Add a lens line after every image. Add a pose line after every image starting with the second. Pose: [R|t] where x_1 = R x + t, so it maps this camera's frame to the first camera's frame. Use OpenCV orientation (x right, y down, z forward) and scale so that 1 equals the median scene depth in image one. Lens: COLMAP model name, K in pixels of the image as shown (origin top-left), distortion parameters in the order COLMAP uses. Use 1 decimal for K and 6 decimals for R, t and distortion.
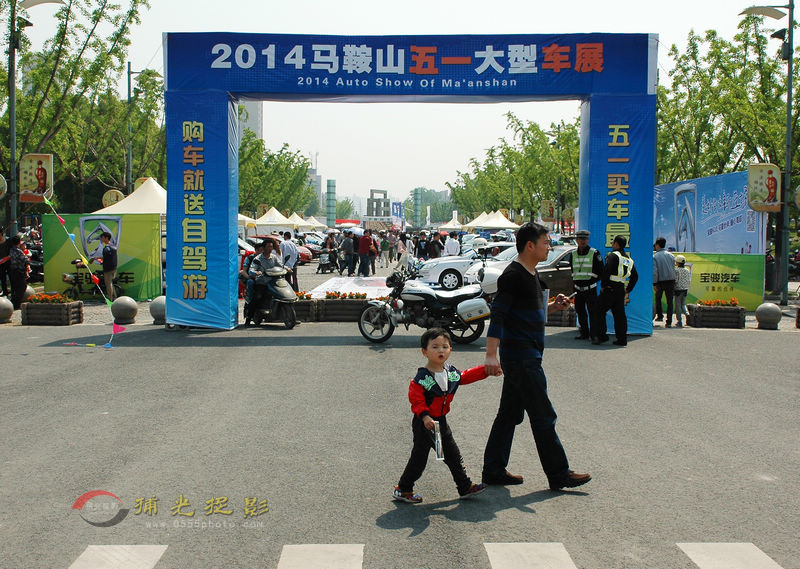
lens RADIAL K [[906.3, 0, 398.7], [0, 906.3, 283.5], [0, 0, 1]] dist [0.038179, 0.000000]
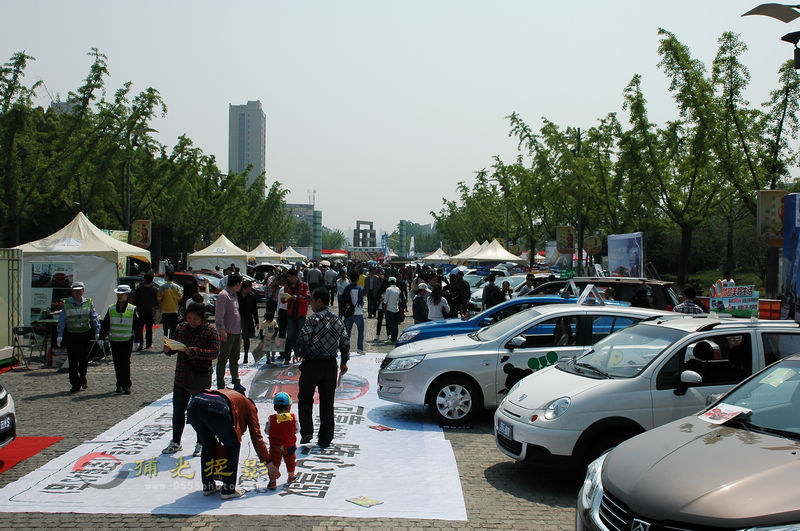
lens RADIAL K [[823.7, 0, 400.6], [0, 823.7, 265.7], [0, 0, 1]] dist [-0.009338, 0.000000]
pose [[0.999856, 0.002191, 0.016822, 0.007883], [-0.001327, 0.998688, -0.051191, -0.012932], [-0.016912, 0.051162, 0.998547, 0.180325]]
